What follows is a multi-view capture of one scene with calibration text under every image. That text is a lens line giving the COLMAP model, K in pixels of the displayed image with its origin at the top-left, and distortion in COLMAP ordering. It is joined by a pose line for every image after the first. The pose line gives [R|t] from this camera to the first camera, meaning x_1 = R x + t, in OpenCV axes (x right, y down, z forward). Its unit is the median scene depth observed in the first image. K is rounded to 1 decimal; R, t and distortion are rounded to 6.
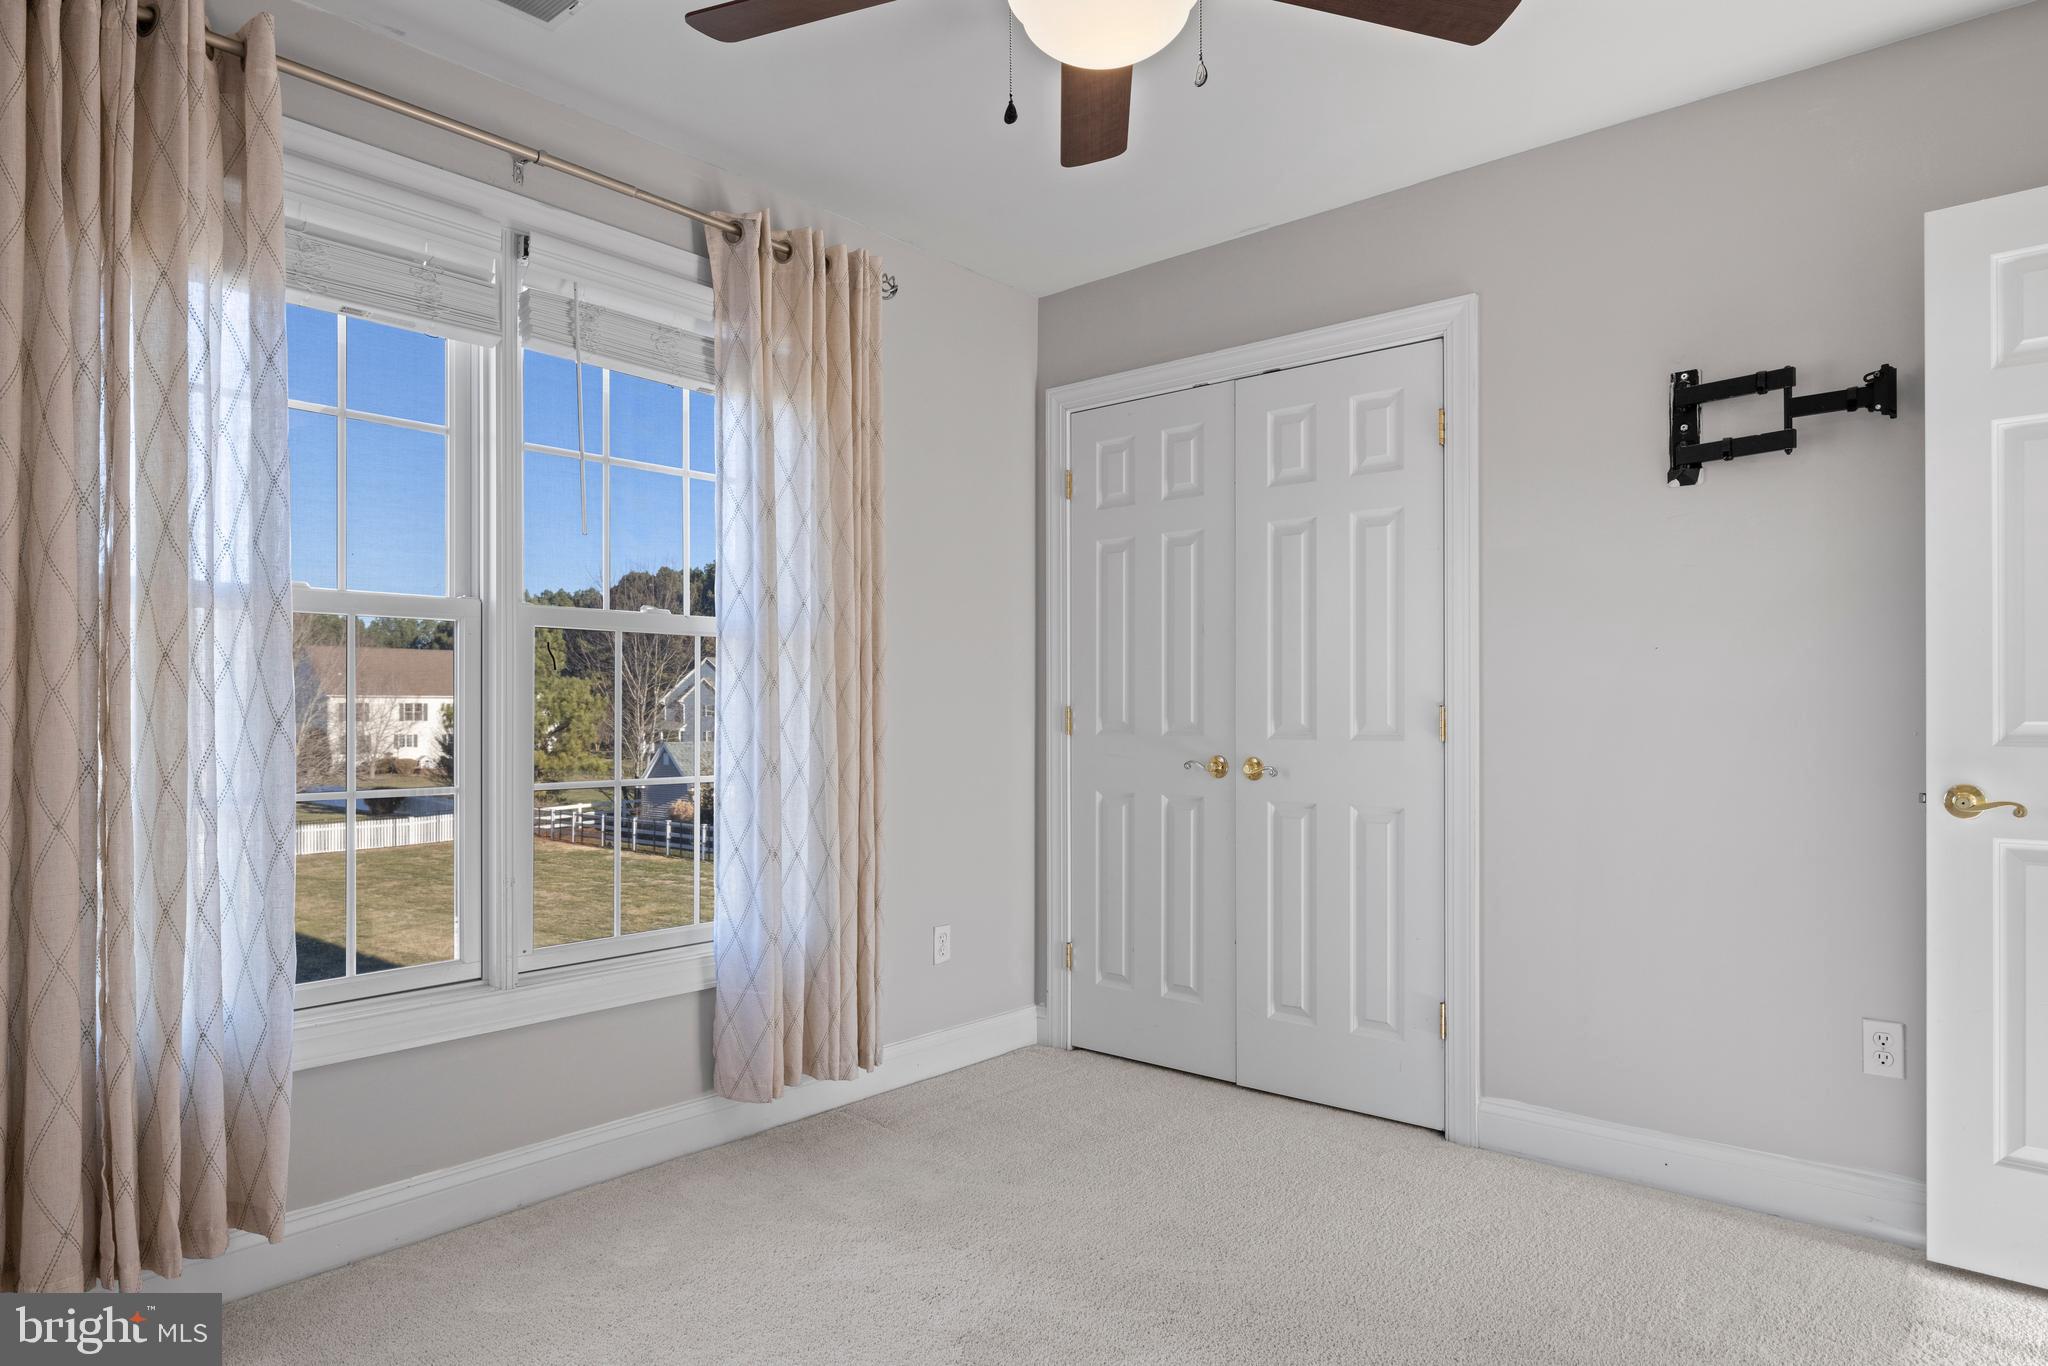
lens RADIAL K [[1175.9, 0, 1034.8], [0, 1175.9, 712.8], [0, 0, 1]] dist [-0.002791, 0.000192]
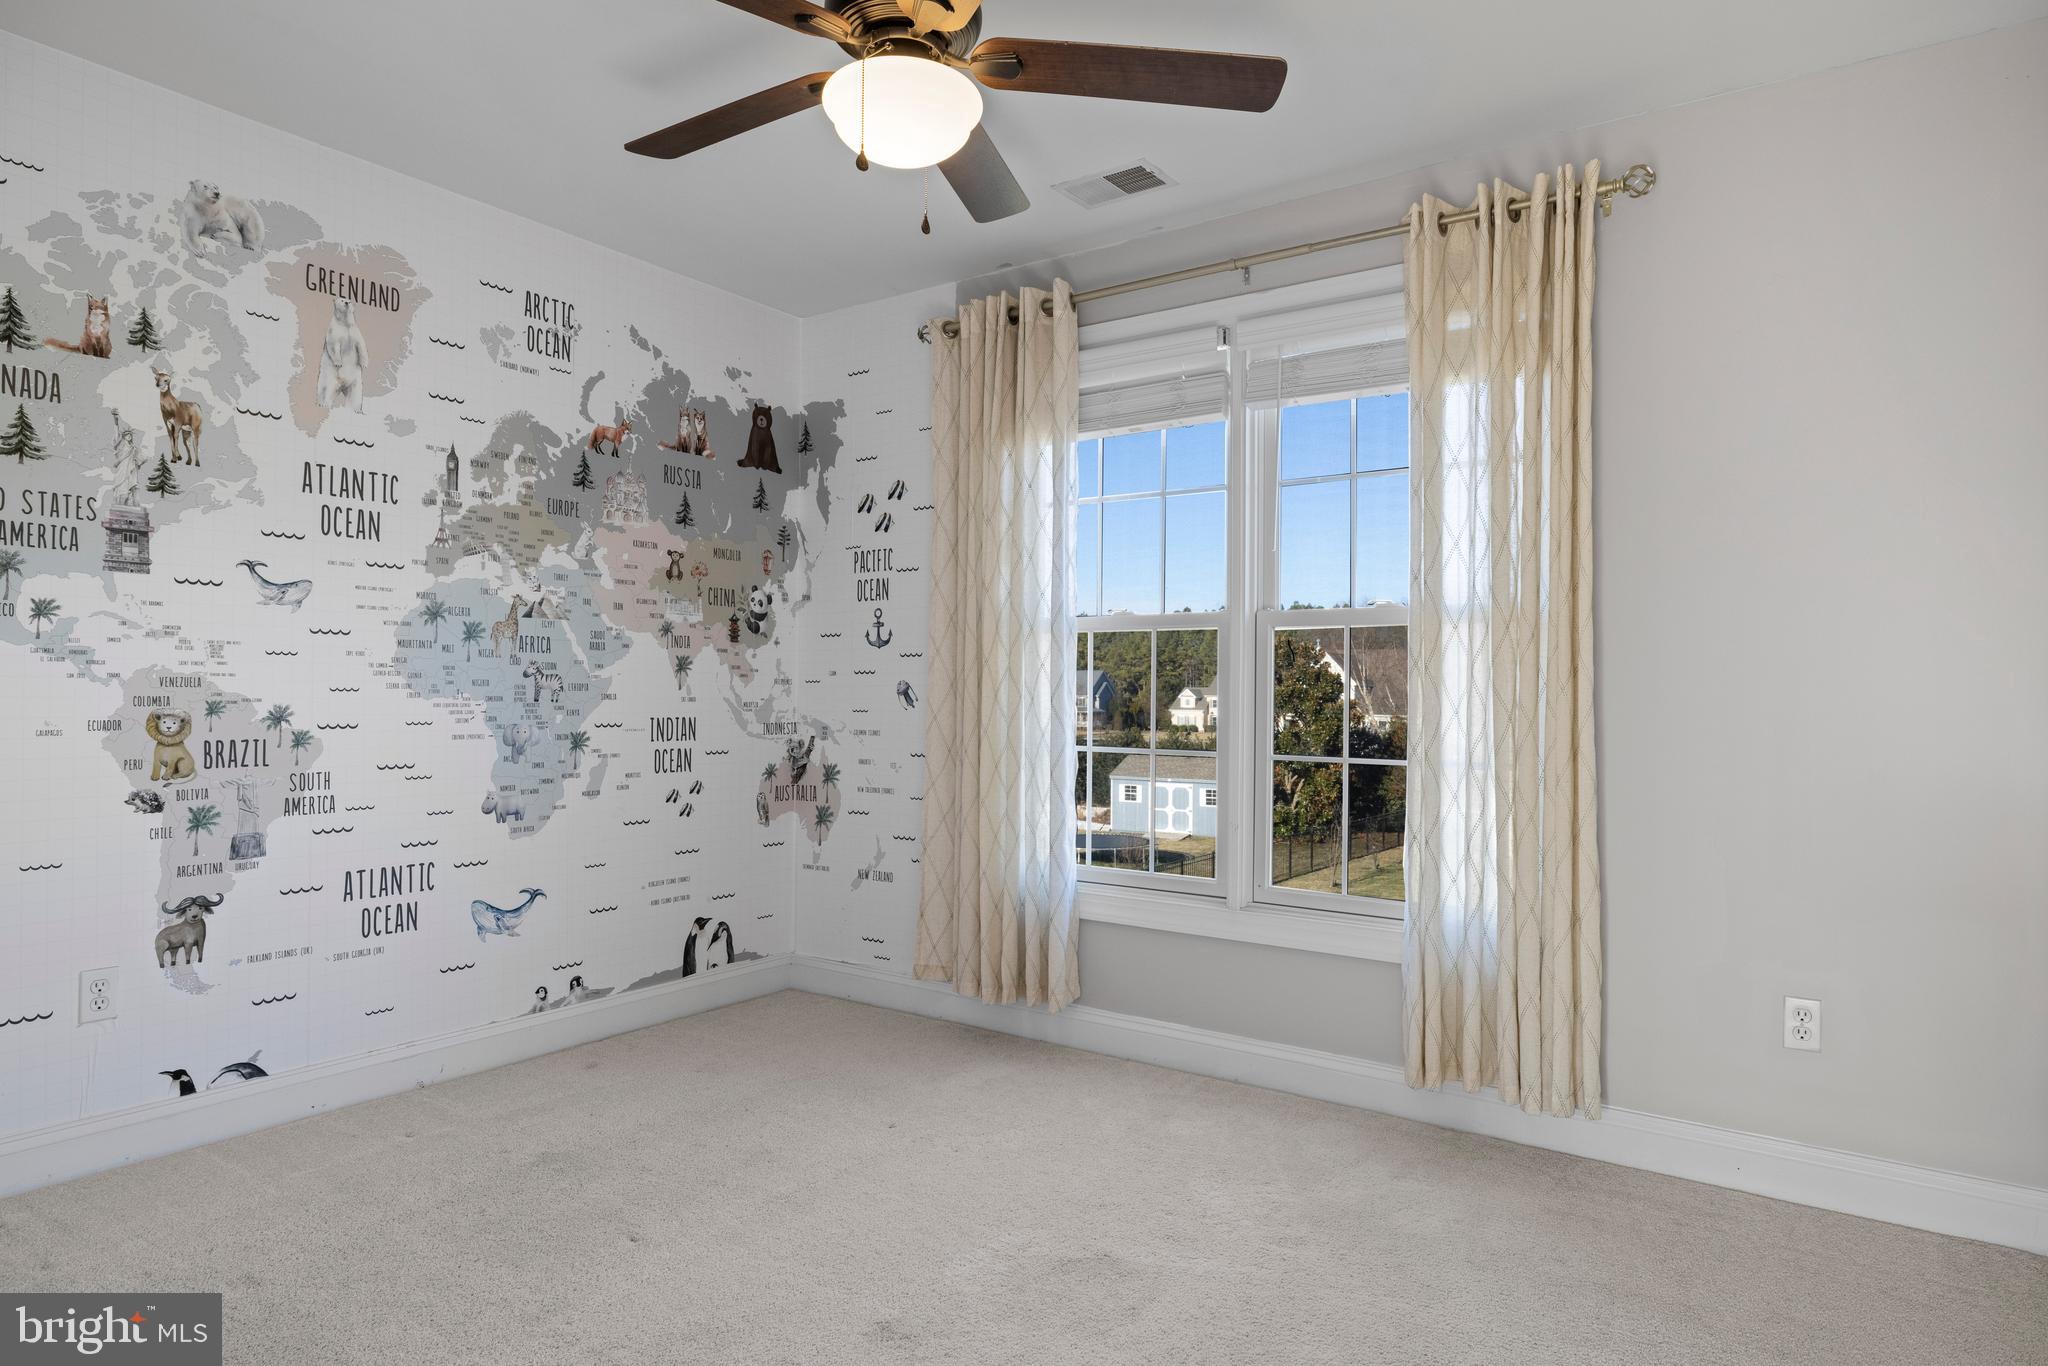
lens RADIAL K [[1183.5, 0, 1021.5], [0, 1183.5, 692.0], [0, 0, 1]] dist [-0.016364, 0.000785]
pose [[0.090673, -0.003445, -0.995875, 0.812640], [-0.006807, 0.999969, -0.004079, 0.001351], [0.995857, 0.007148, 0.090646, 0.633057]]
